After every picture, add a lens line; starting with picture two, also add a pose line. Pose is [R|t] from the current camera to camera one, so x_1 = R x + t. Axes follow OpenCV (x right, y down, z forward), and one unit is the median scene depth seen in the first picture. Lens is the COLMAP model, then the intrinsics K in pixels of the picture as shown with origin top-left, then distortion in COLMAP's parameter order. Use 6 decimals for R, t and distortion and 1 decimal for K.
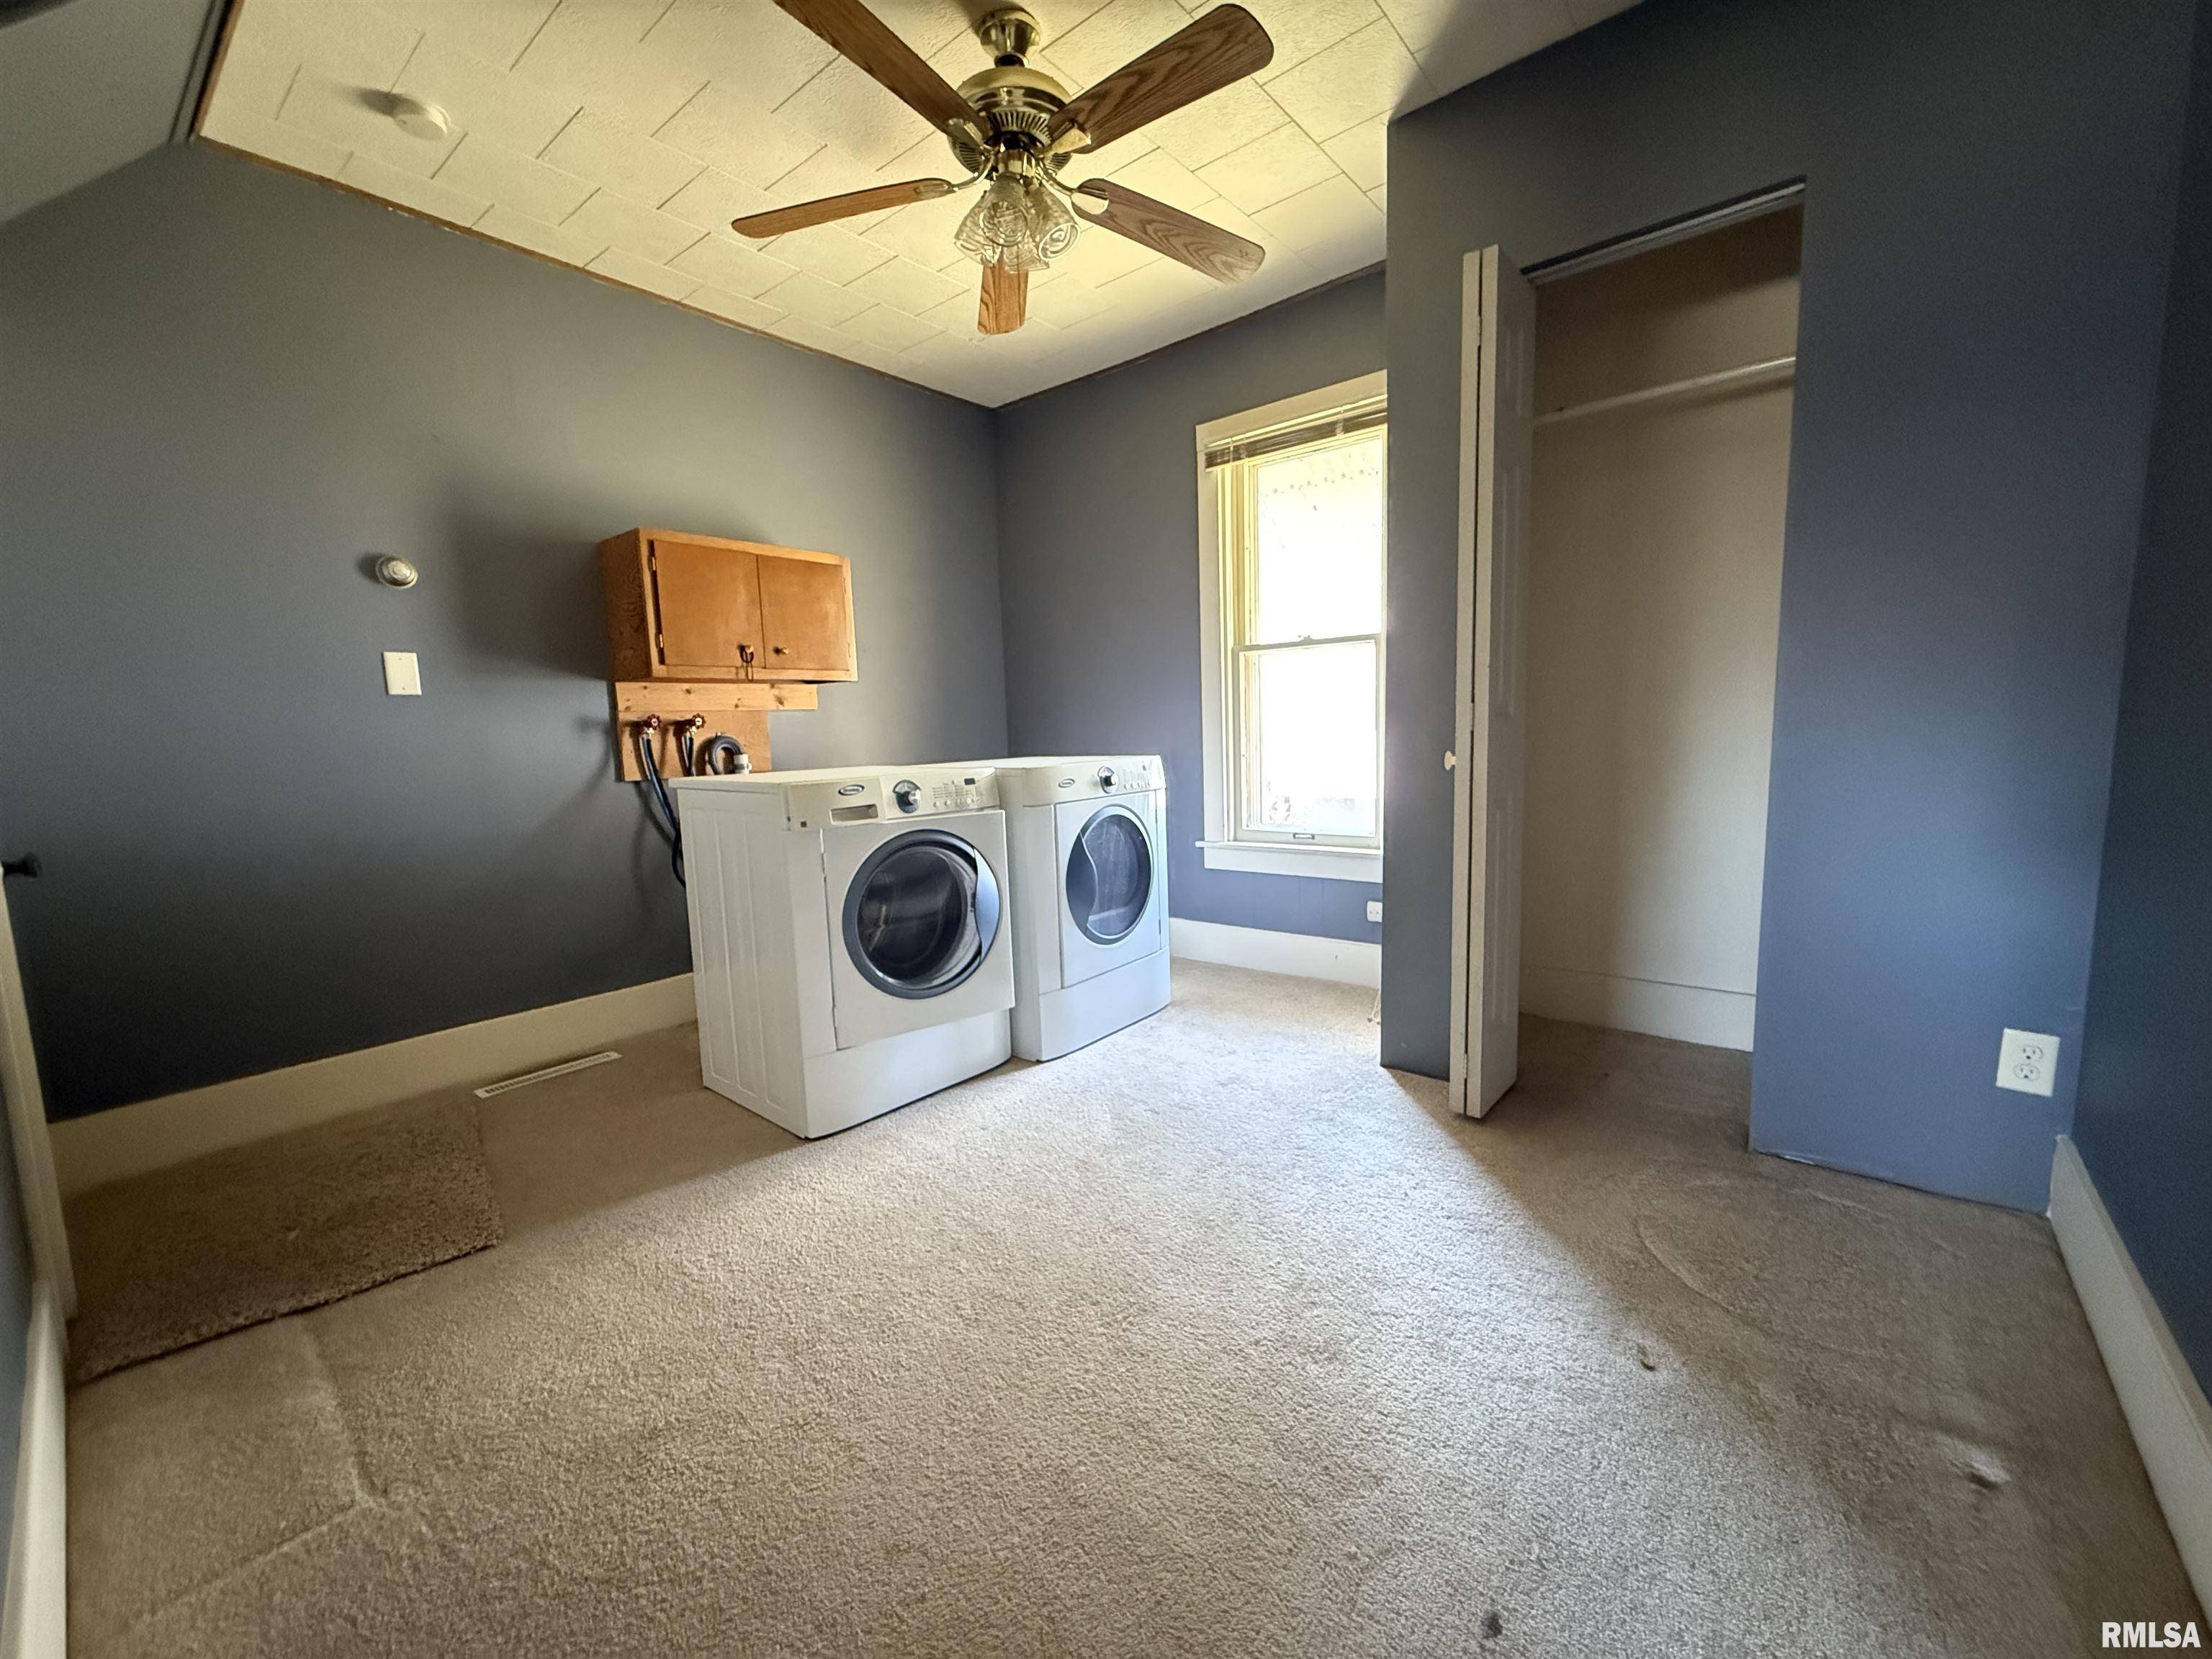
lens RADIAL K [[876.1, 0, 1100.2], [0, 876.1, 827.4], [0, 0, 1]] dist [-0.000010, 0.000300]
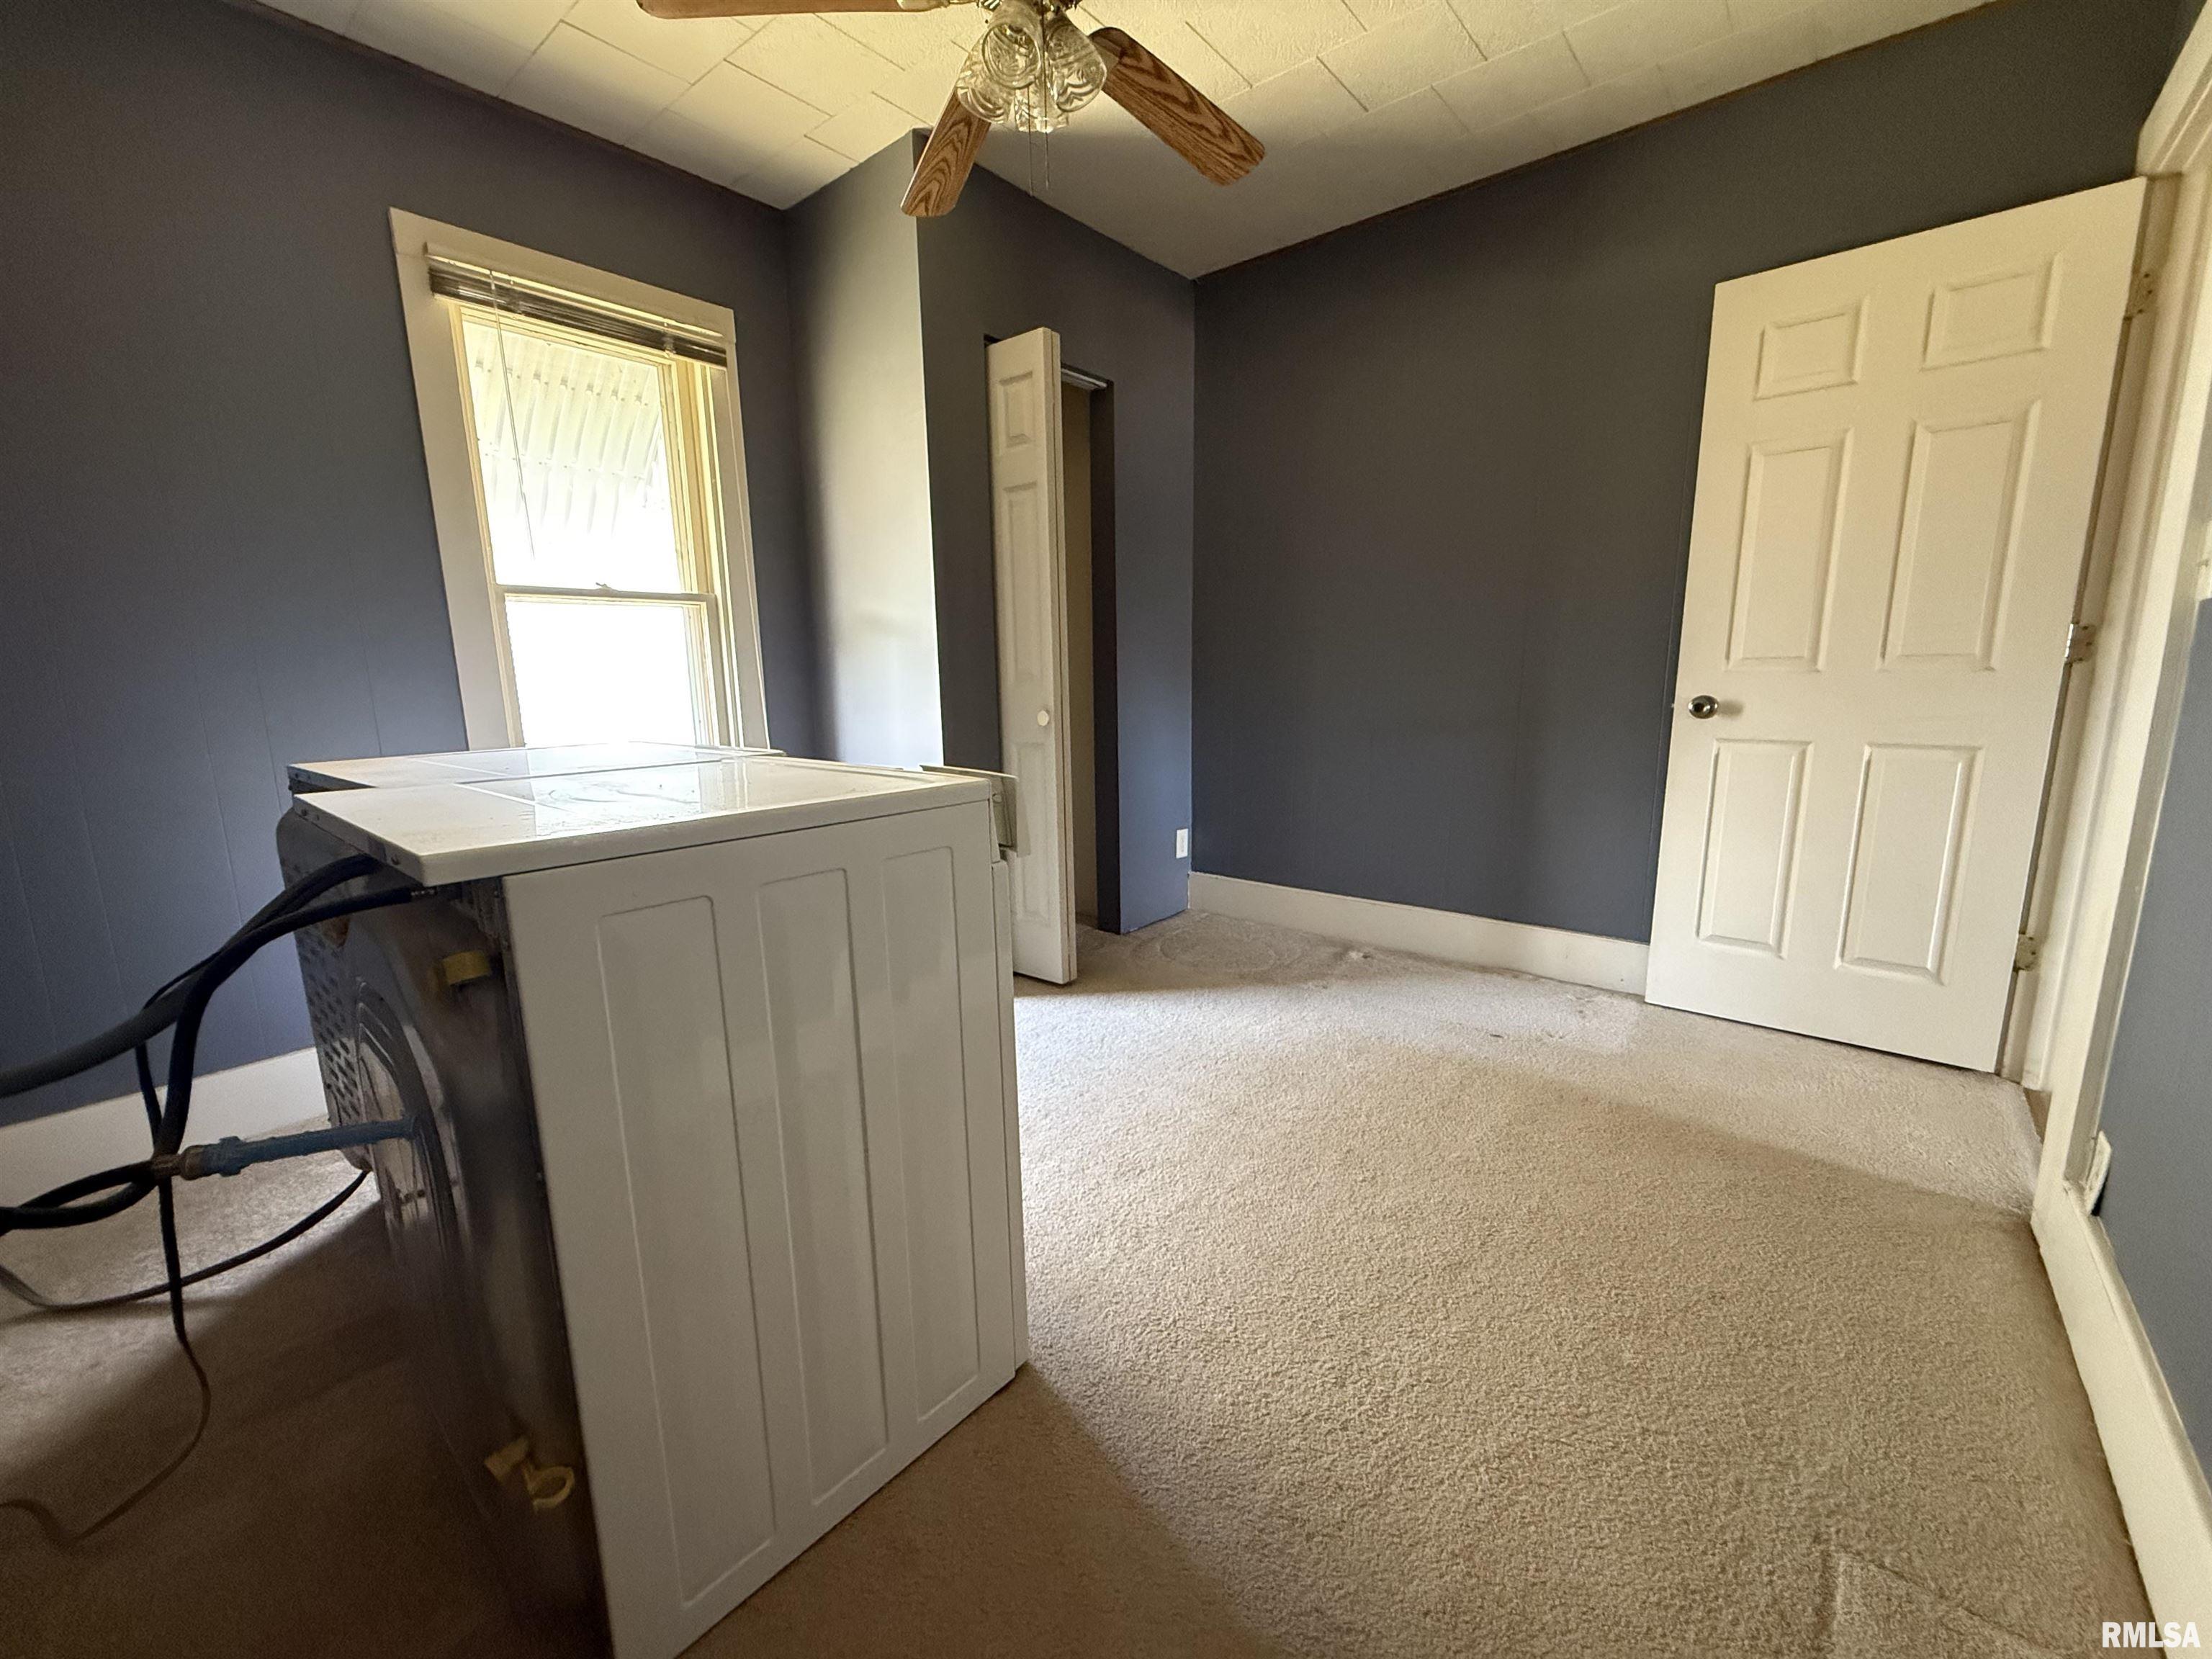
lens RADIAL K [[876.1, 0, 1100.2], [0, 876.1, 827.4], [0, 0, 1]] dist [-0.000010, 0.000300]
pose [[0.008115, -0.145741, 0.989289, -0.932175], [0.133713, 0.980596, 0.143364, -0.098120], [-0.990987, 0.131117, 0.027445, 0.936423]]
